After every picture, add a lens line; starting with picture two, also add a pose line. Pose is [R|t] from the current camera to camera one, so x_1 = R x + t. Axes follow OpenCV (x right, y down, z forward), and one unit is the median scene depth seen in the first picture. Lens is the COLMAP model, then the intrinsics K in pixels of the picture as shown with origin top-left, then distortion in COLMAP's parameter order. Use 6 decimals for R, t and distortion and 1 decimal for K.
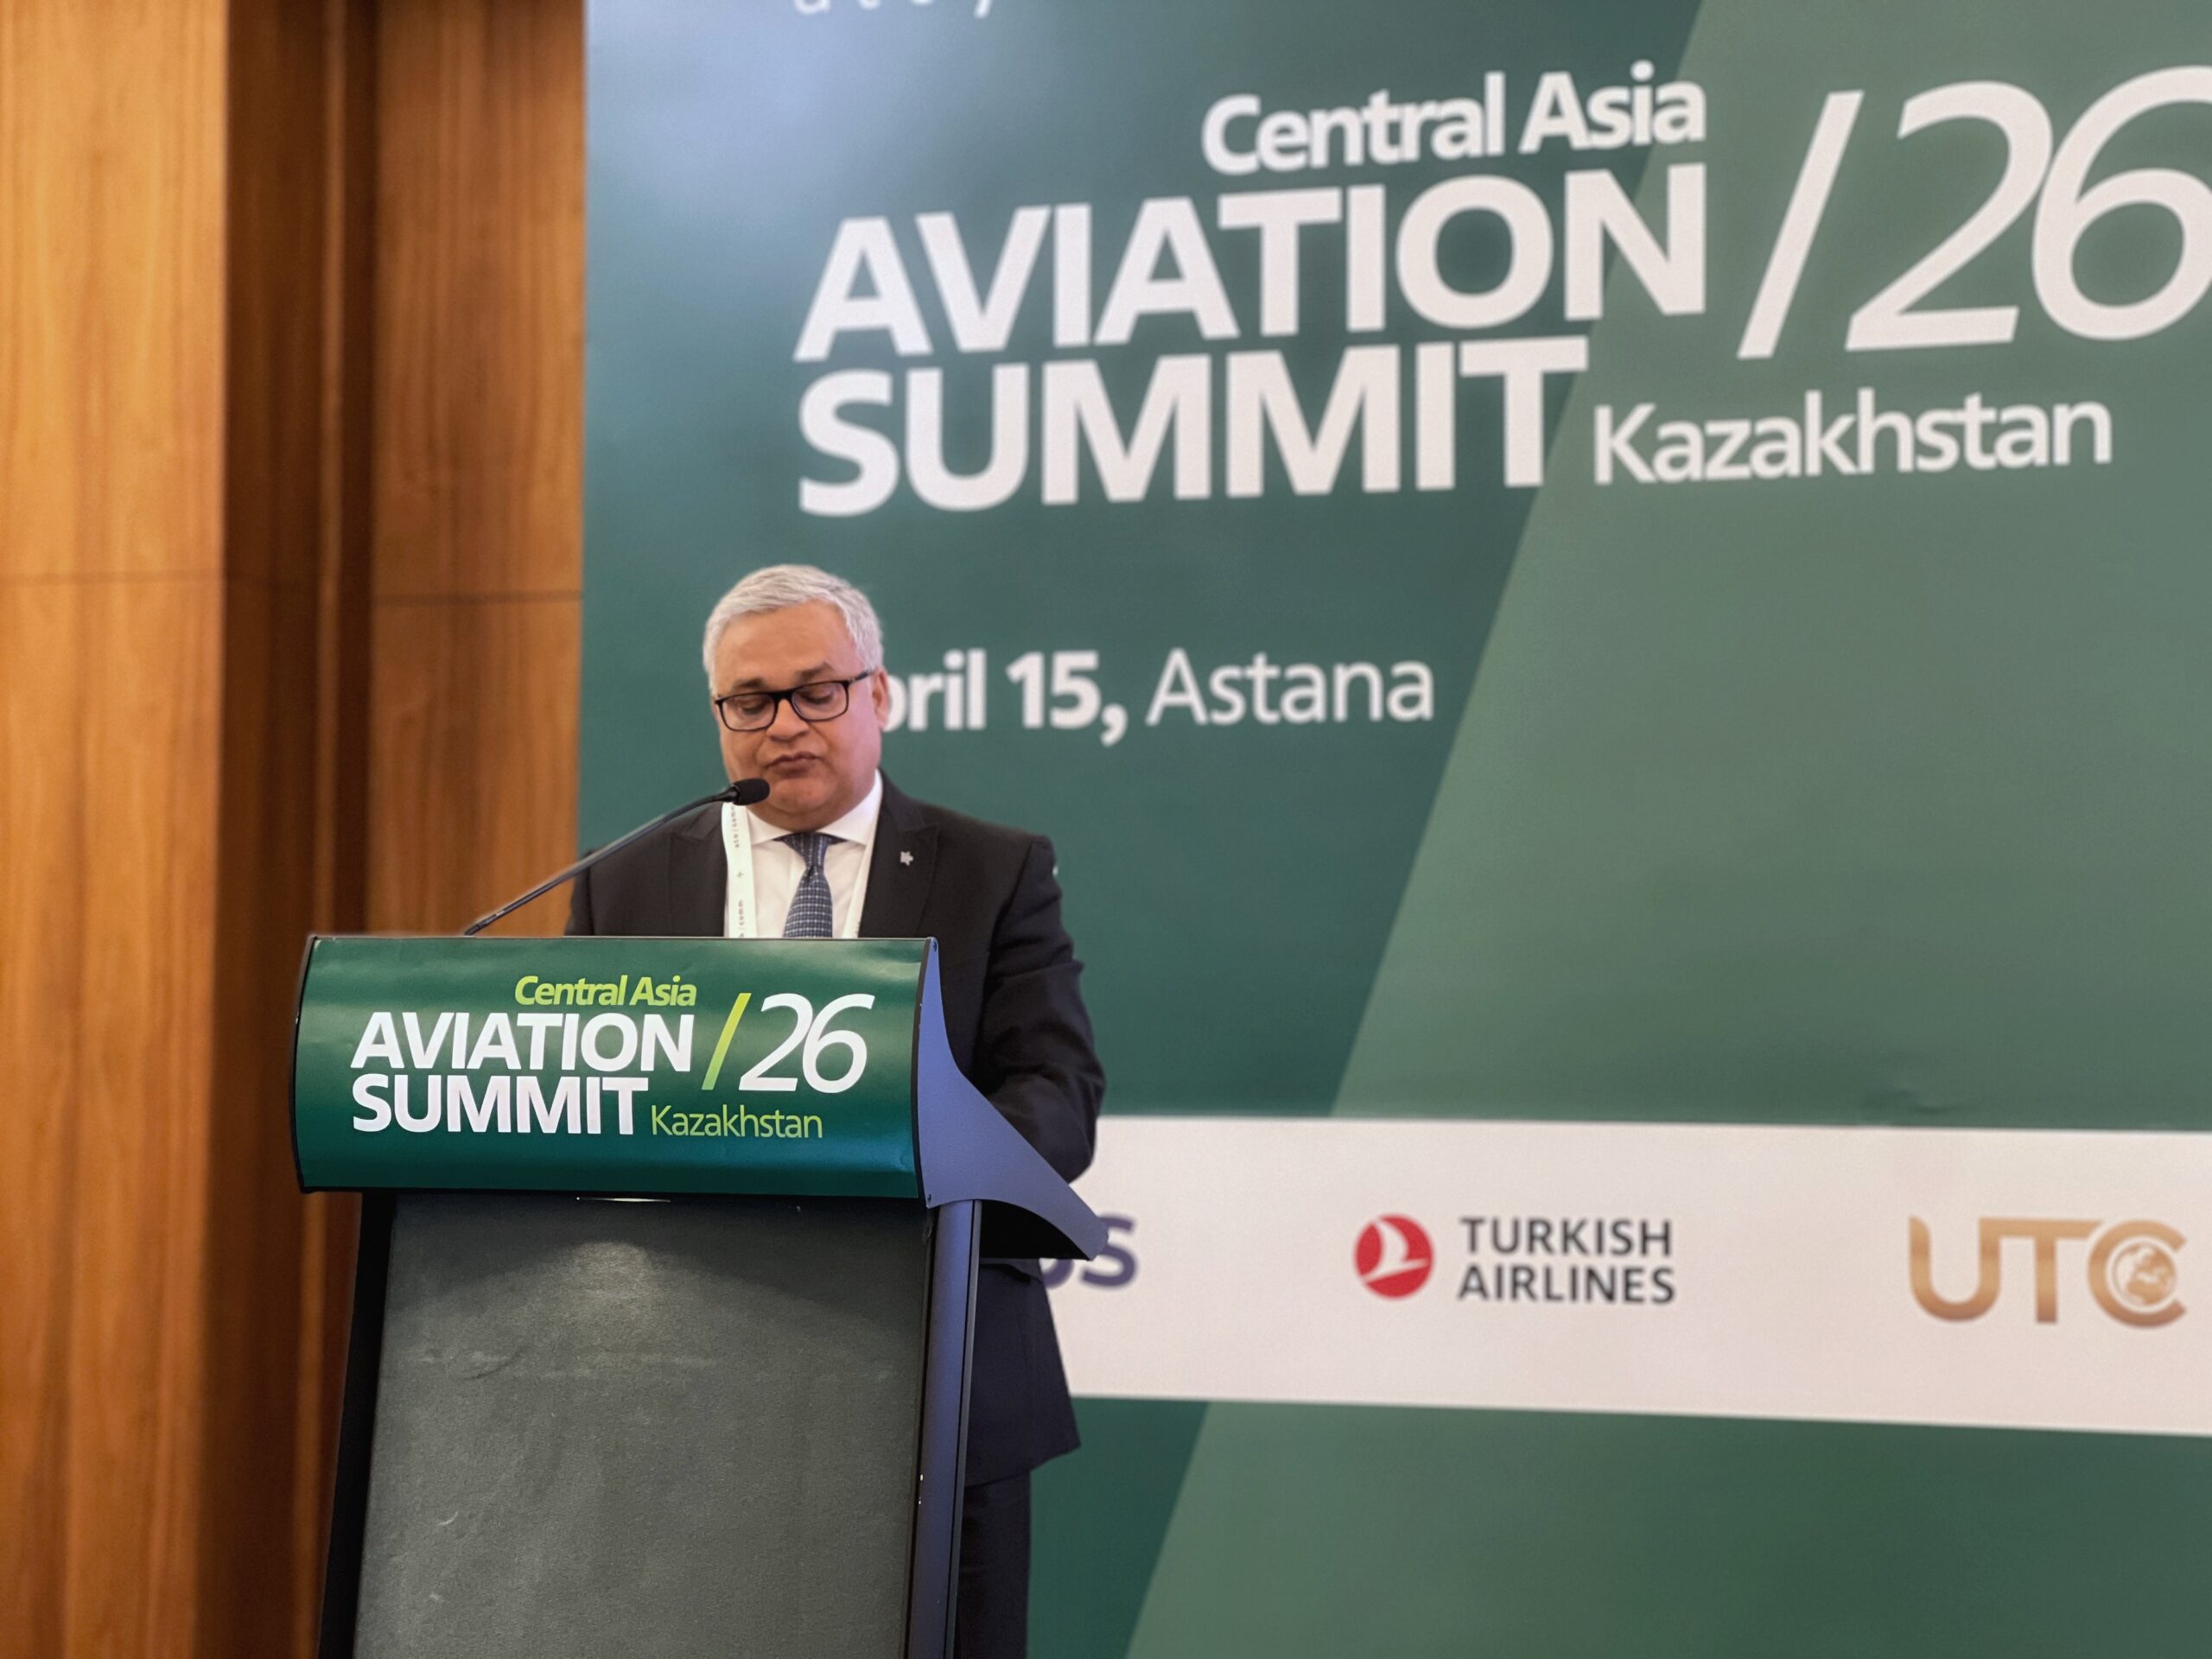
lens RADIAL K [[5012.2, 0, 1107.4], [0, 5012.2, 731.9], [0, 0, 1]] dist [0.287558, 0.820807]
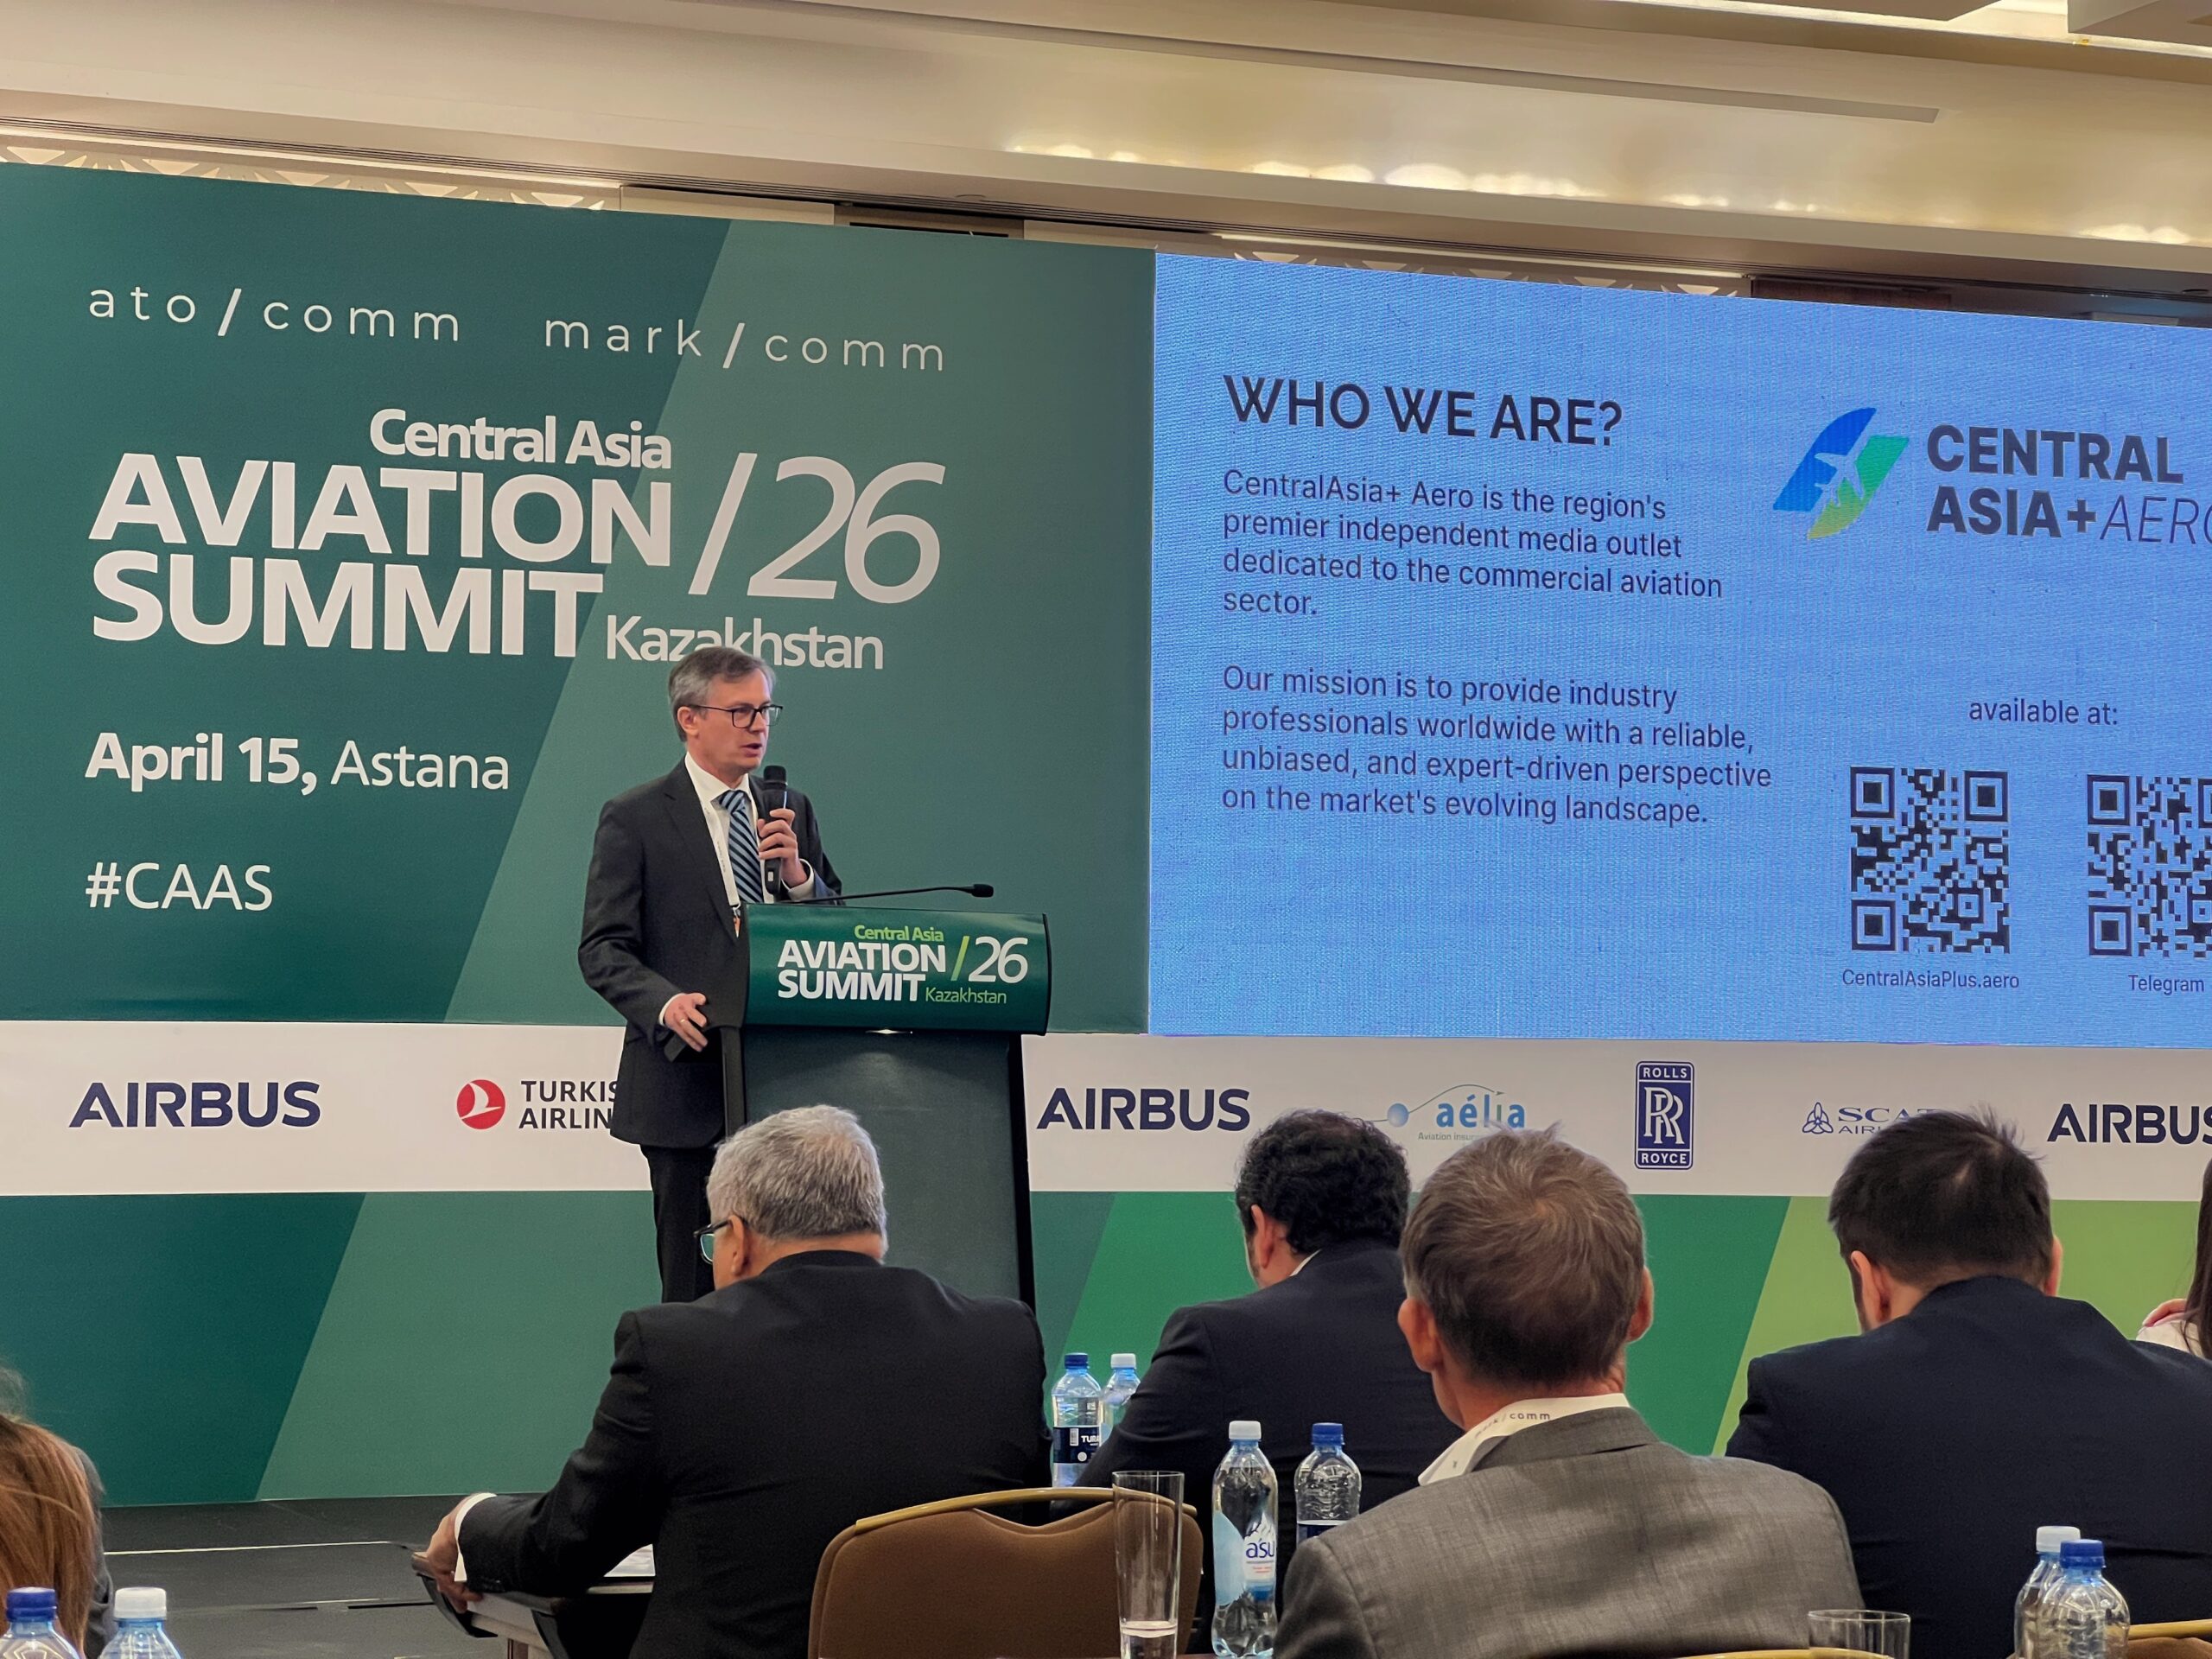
lens RADIAL K [[5018.2, 0, 1059.3], [0, 5018.2, 828.6], [0, 0, 1]] dist [-0.757898, 18.448519]
pose [[0.745362, 0.037111, 0.665626, -0.935343], [-0.046506, 0.998911, -0.003615, 0.008017], [-0.665035, -0.028261, 0.746277, -0.391630]]
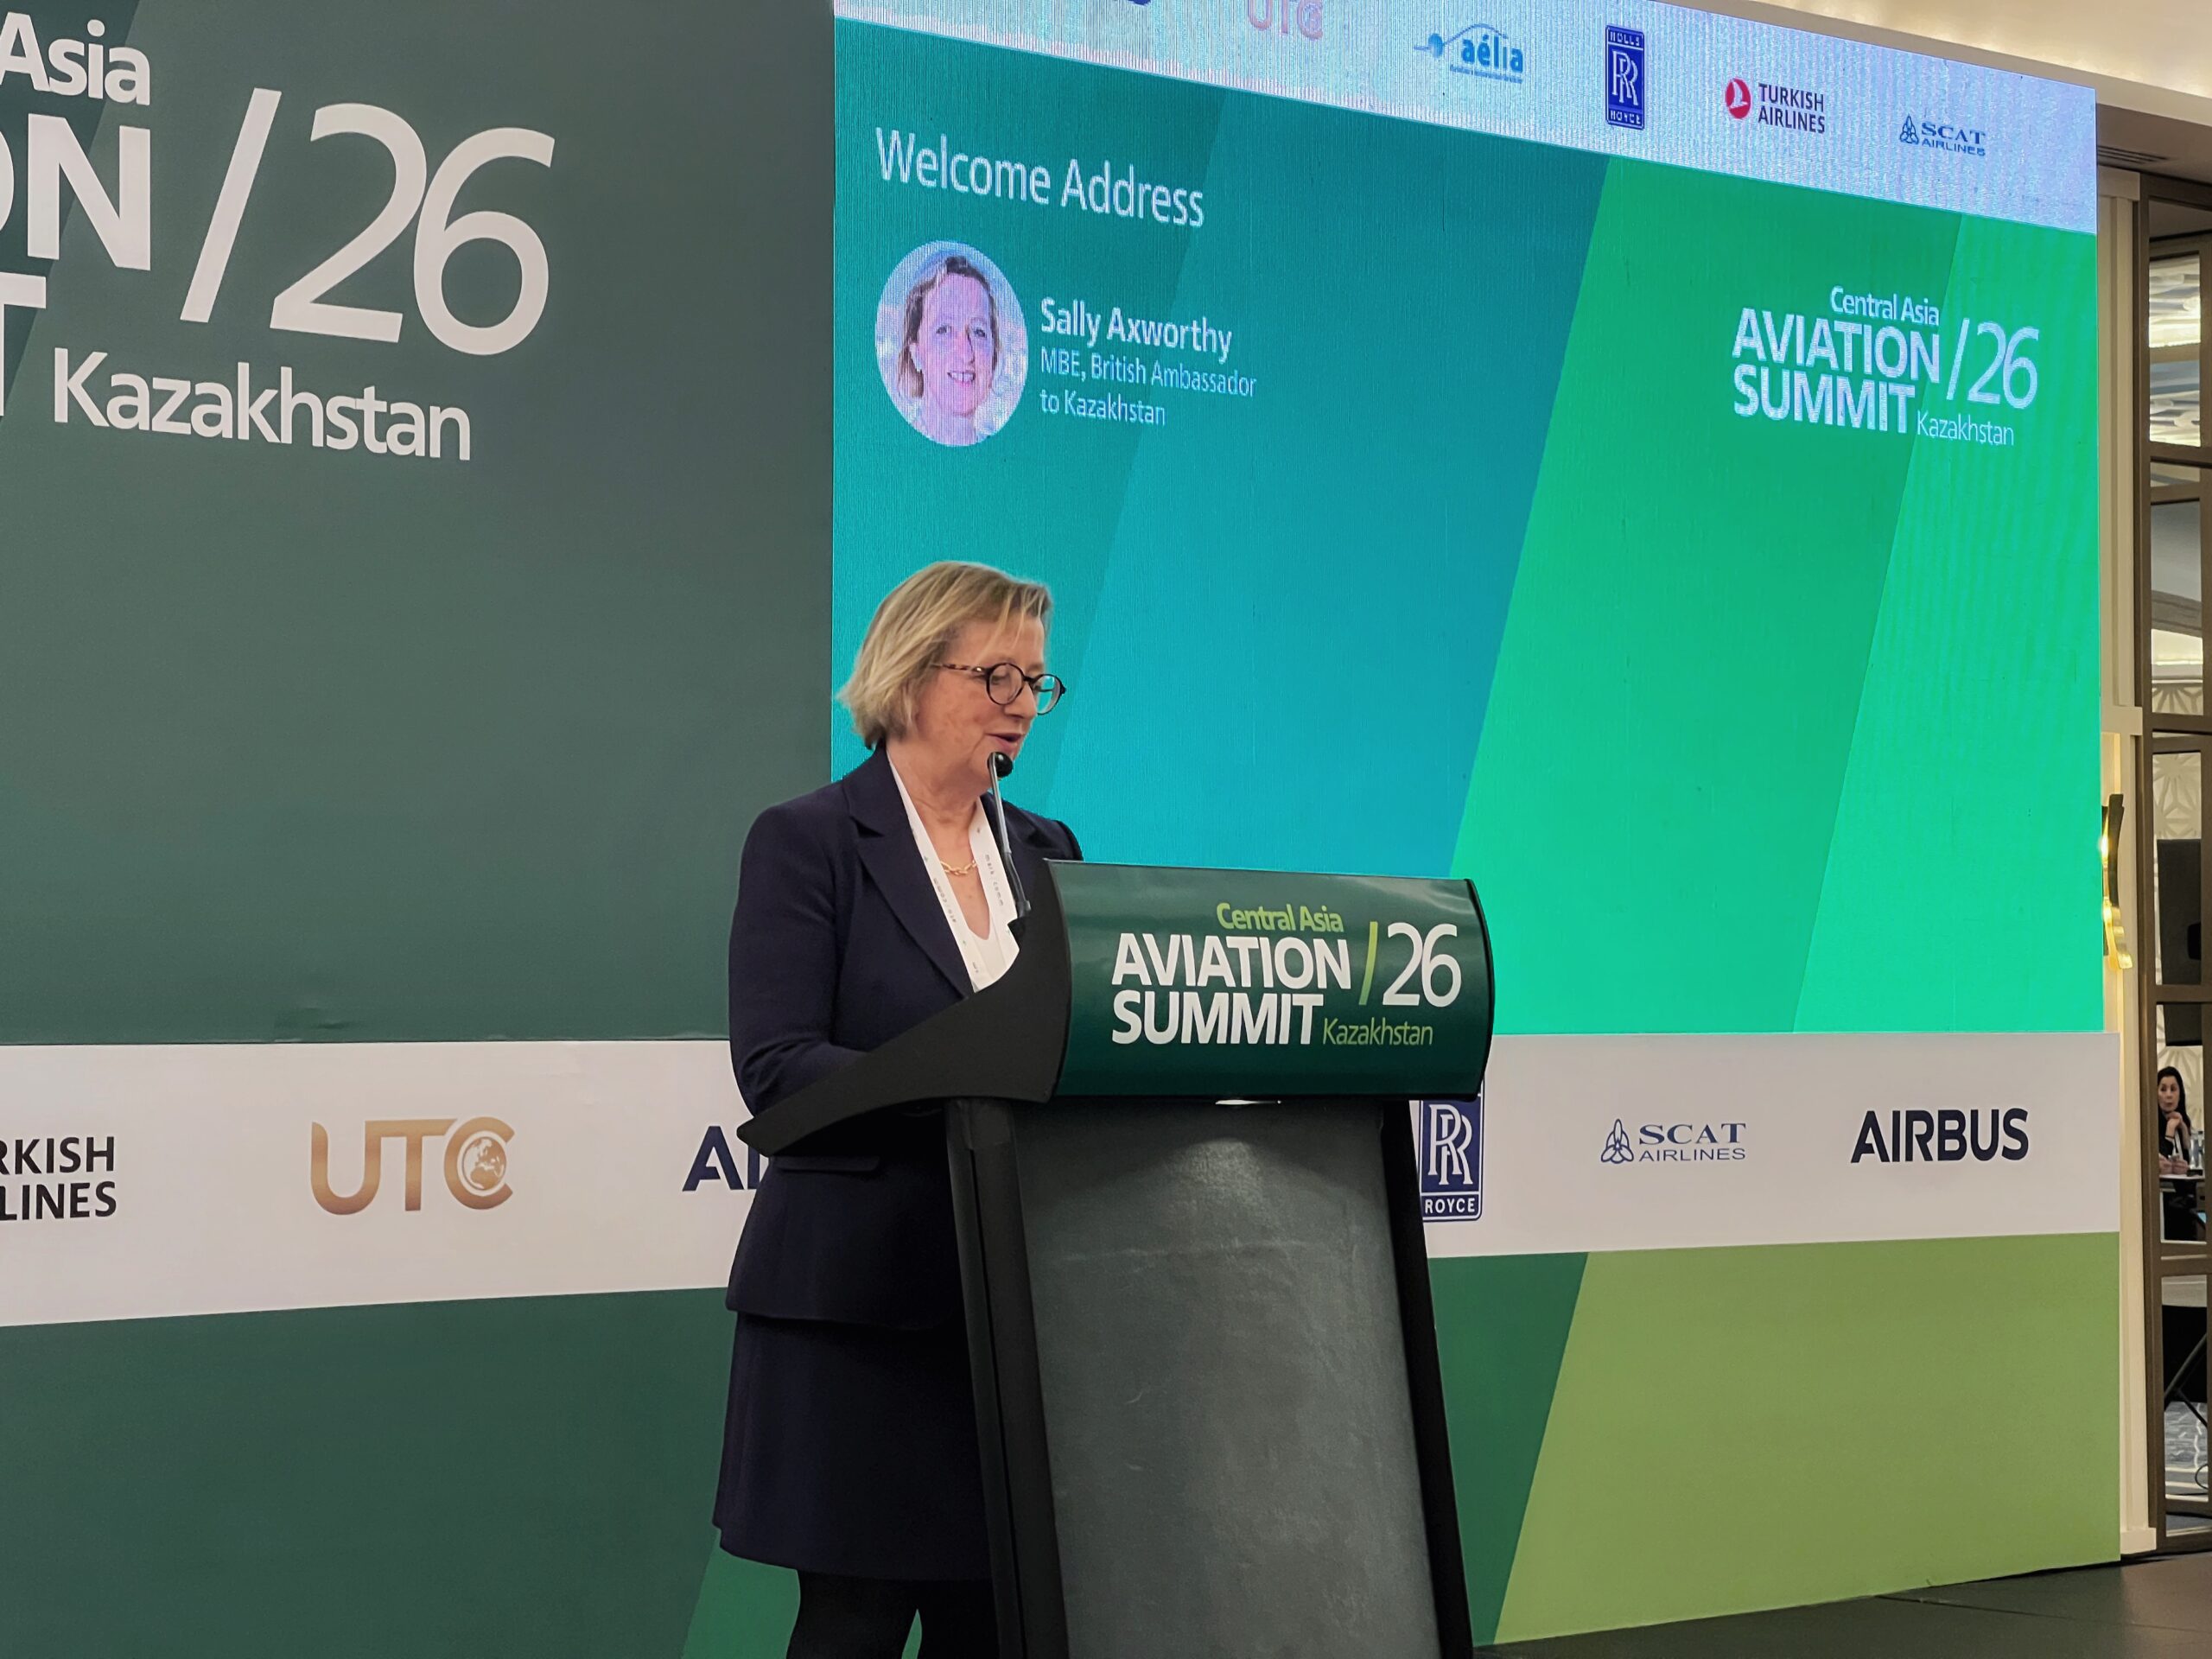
lens RADIAL K [[4878.7, 0, 1107.7], [0, 4878.7, 870.0], [0, 0, 1]] dist [0.520349, -3.980024]
pose [[0.453974, 0.019901, 0.890793, -0.705761], [-0.055630, 0.998433, 0.006045, 0.023608], [-0.889277, -0.052299, 0.454369, 0.349081]]
